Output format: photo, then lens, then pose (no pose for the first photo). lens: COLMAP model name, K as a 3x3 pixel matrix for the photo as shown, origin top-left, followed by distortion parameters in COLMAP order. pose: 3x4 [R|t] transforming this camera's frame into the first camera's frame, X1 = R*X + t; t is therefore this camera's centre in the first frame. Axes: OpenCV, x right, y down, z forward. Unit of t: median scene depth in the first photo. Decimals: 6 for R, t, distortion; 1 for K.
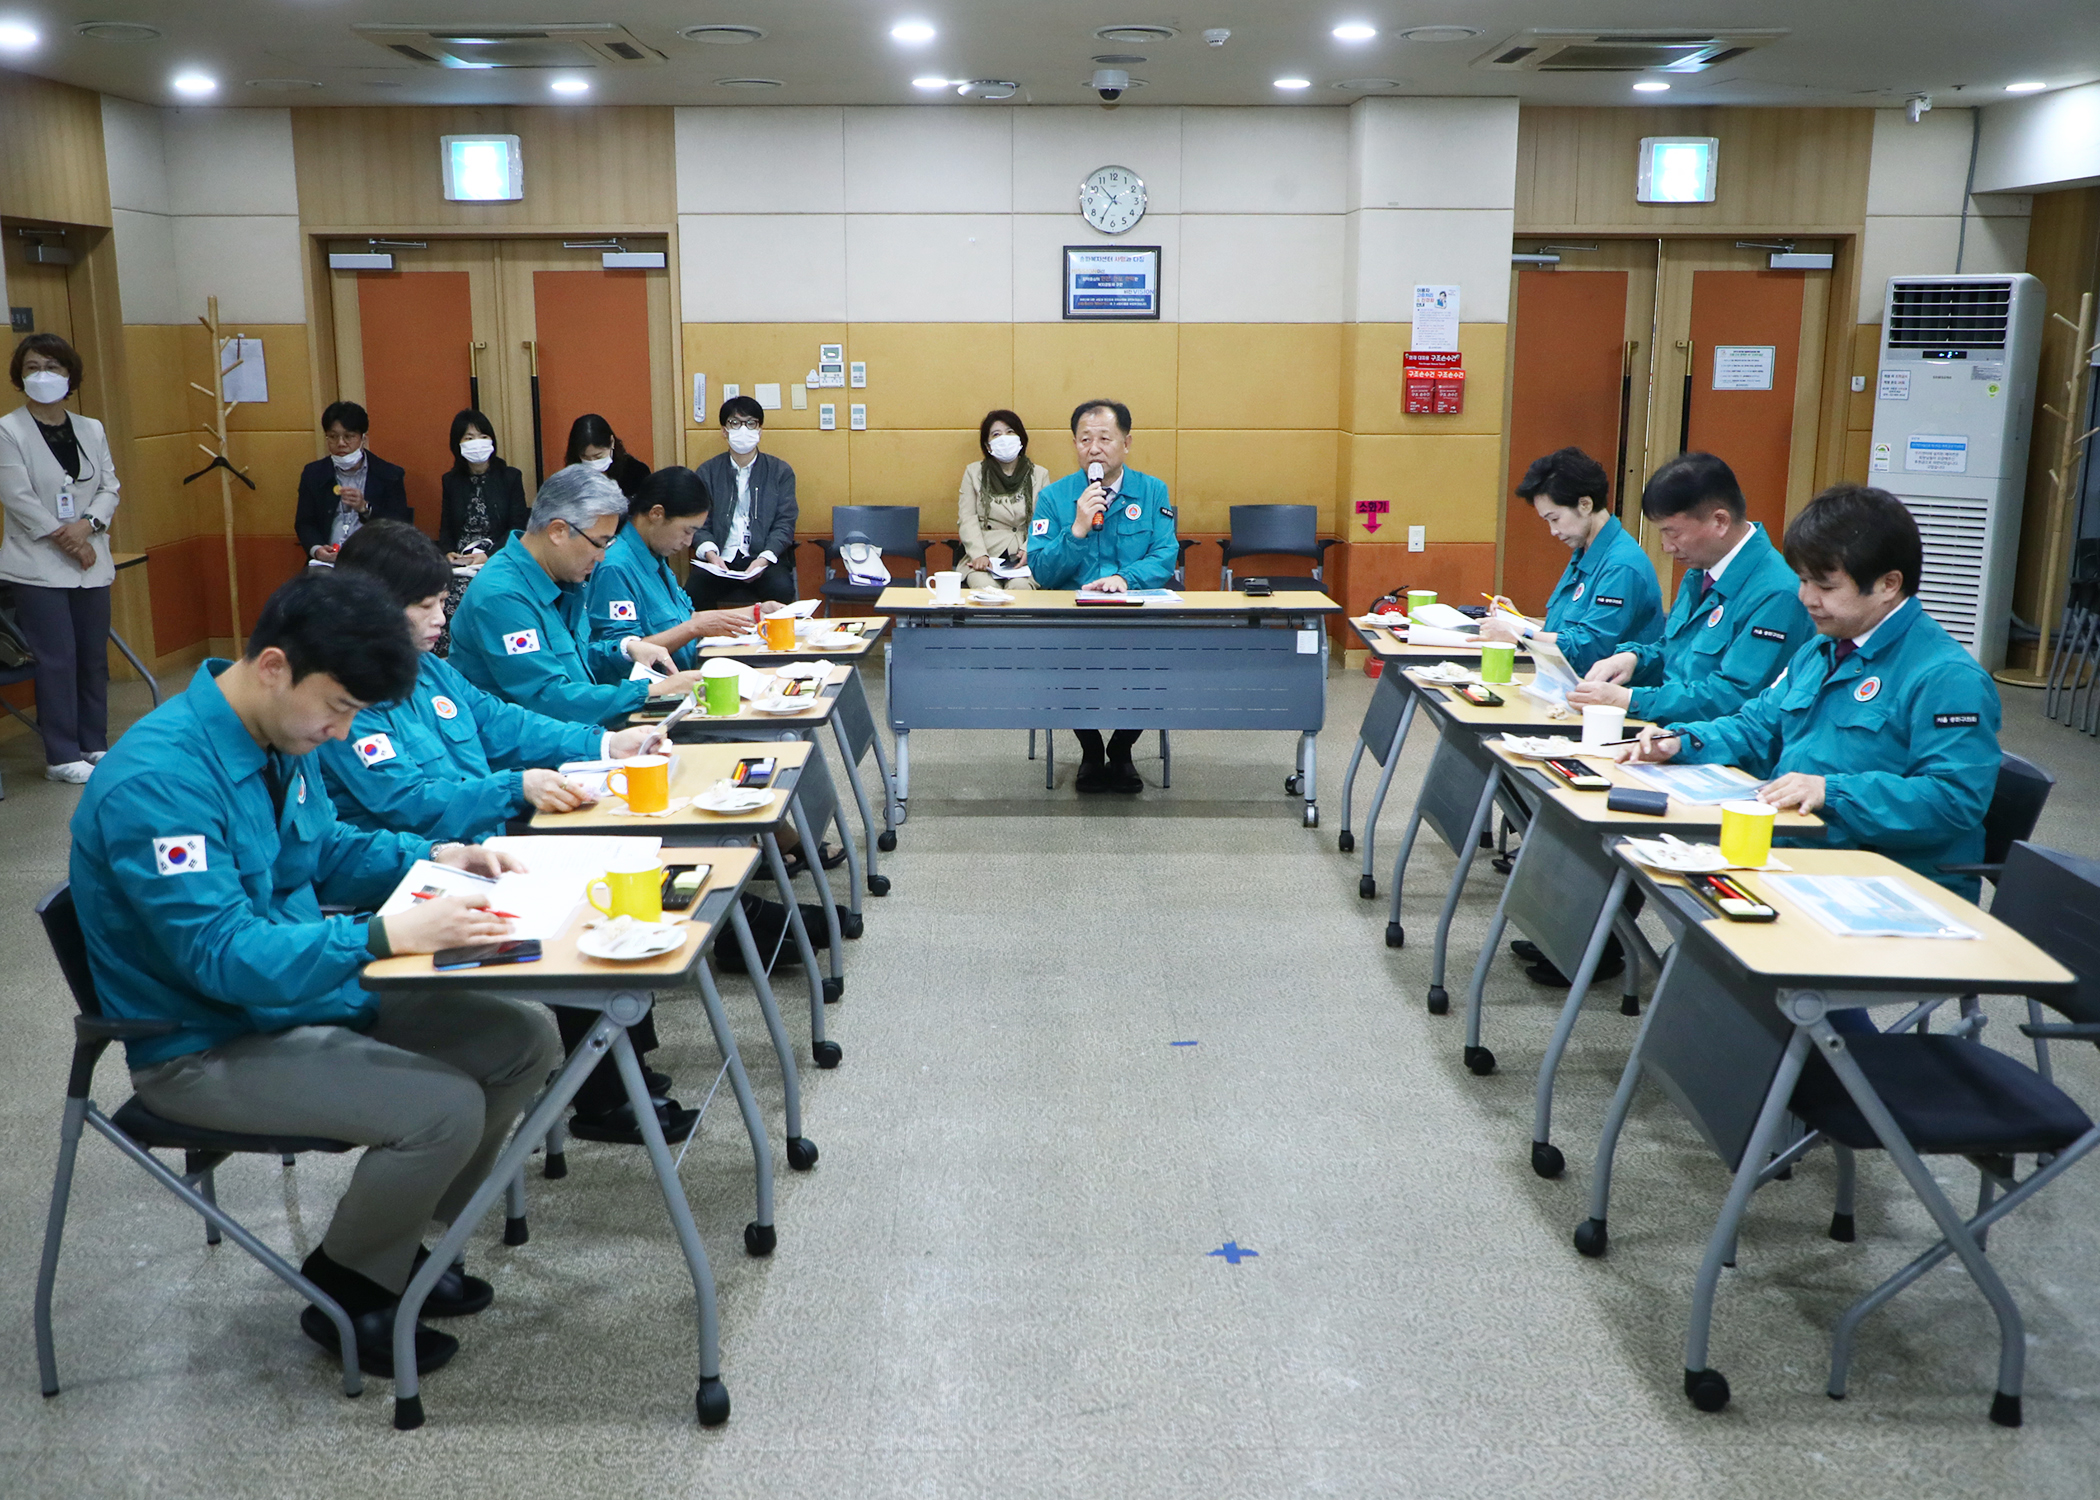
lens RADIAL K [[1978.2, 0, 1050.0], [0, 1978.2, 750.0], [0, 0, 1]] dist [-0.038305, 0.034754]
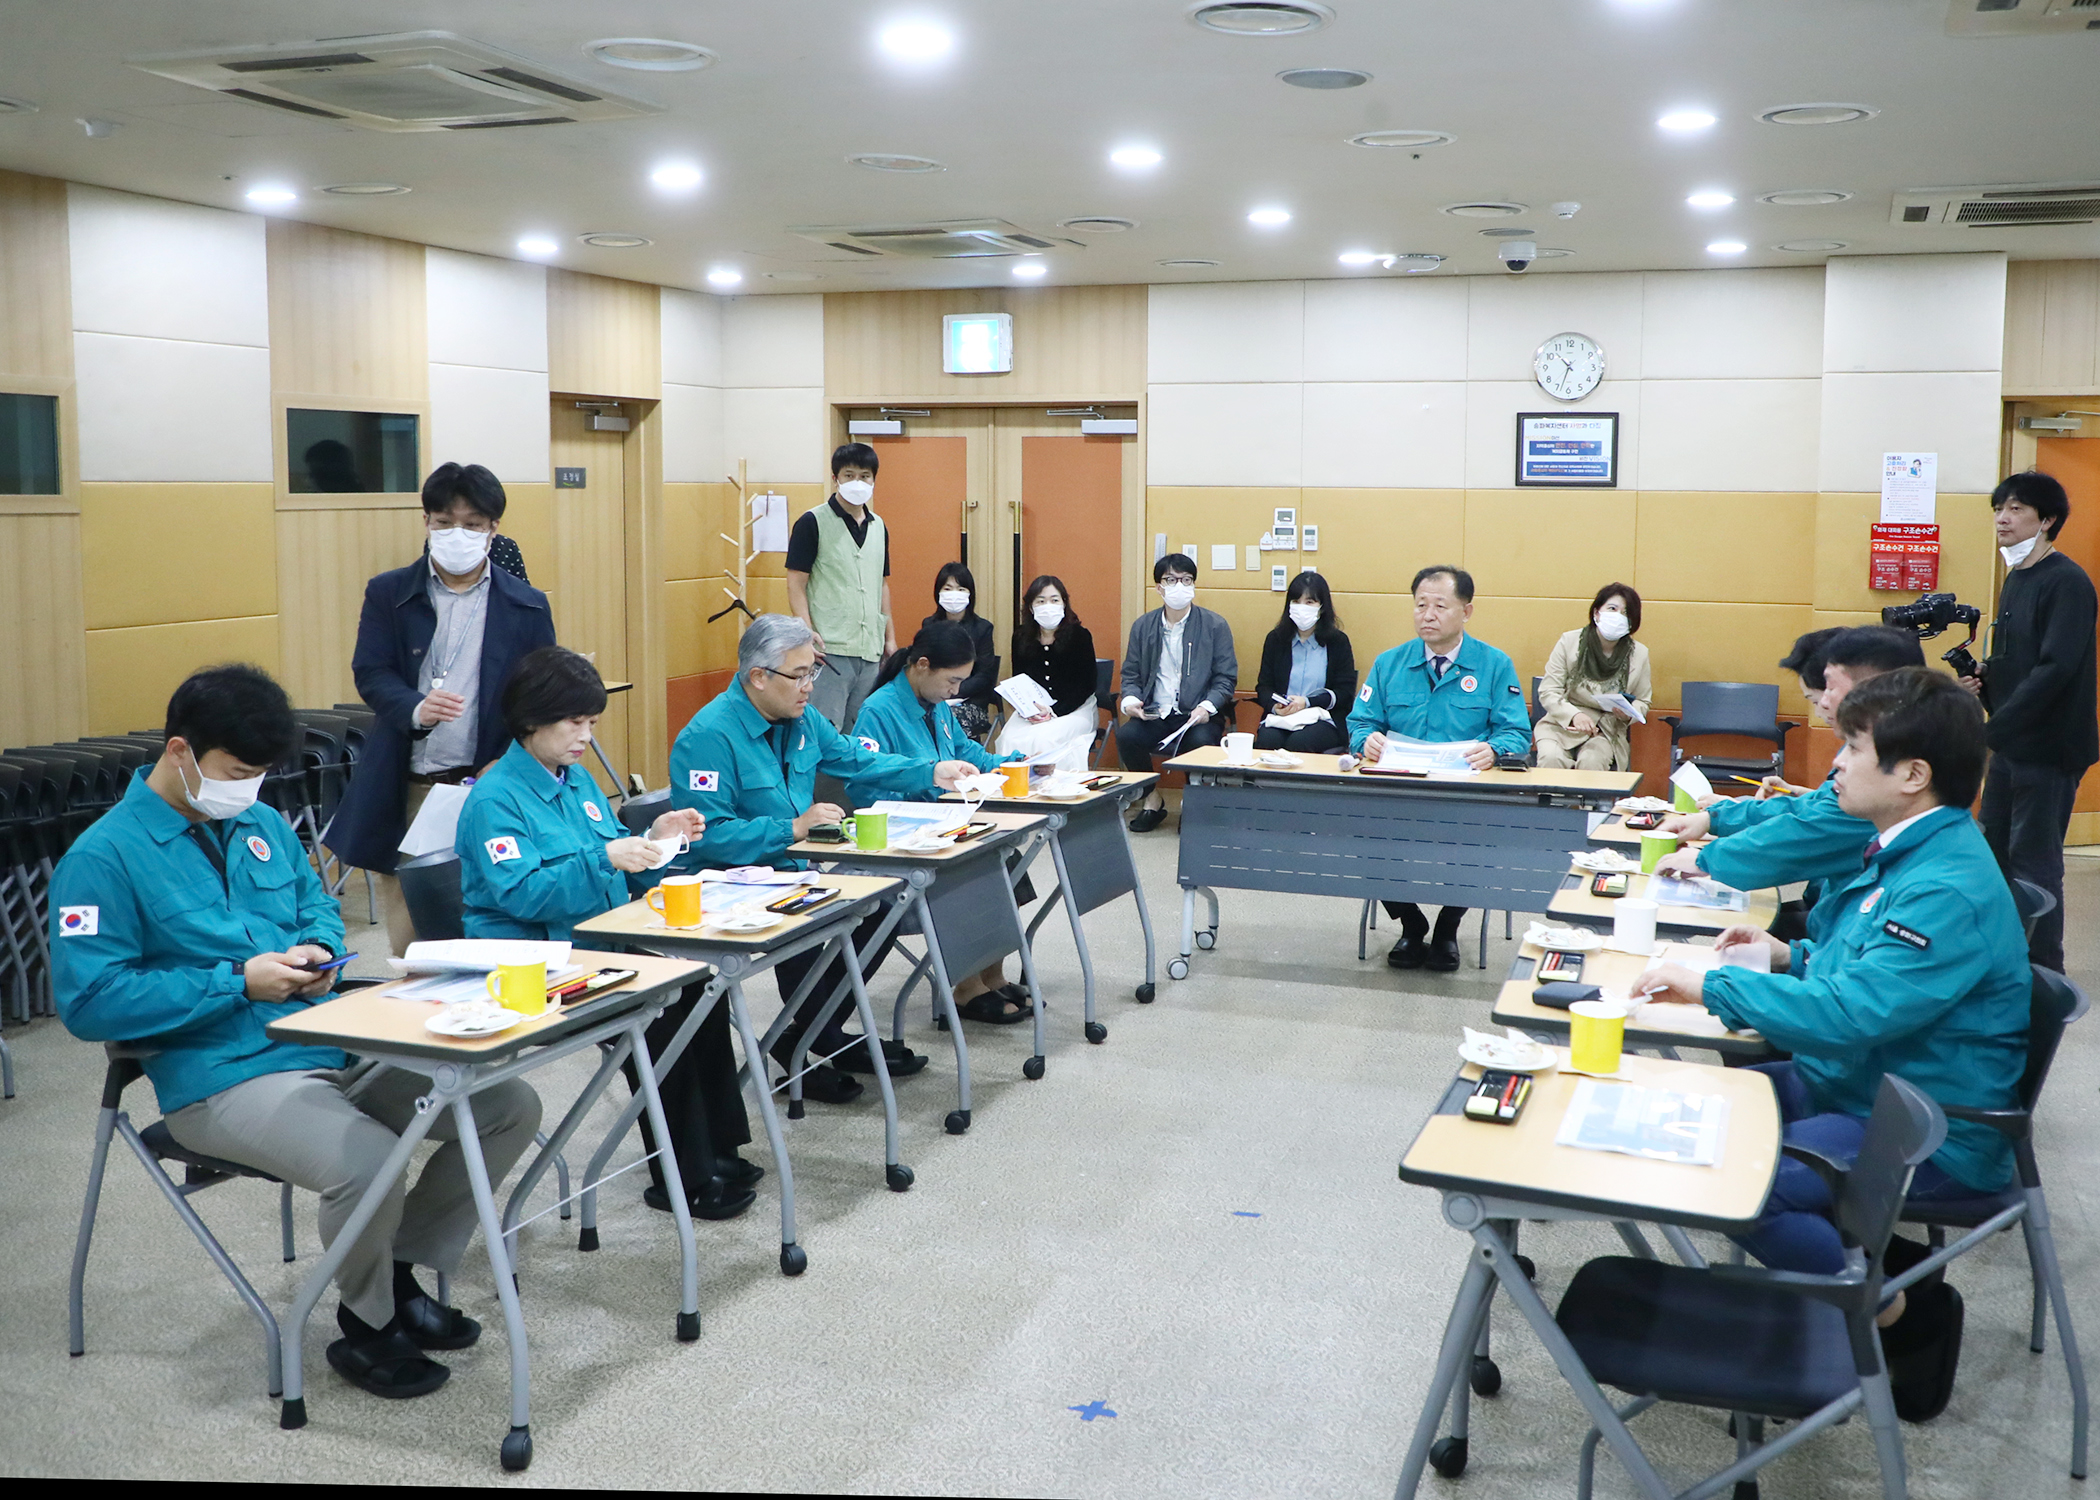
lens RADIAL K [[2042.1, 0, 1052.3], [0, 2042.1, 640.4], [0, 0, 1]] dist [-0.027831, 0.034822]
pose [[0.936673, 0.033882, -0.348562, 0.151445], [-0.080234, 0.989597, -0.119413, -0.002854], [0.340890, 0.139817, 0.929648, -0.009446]]
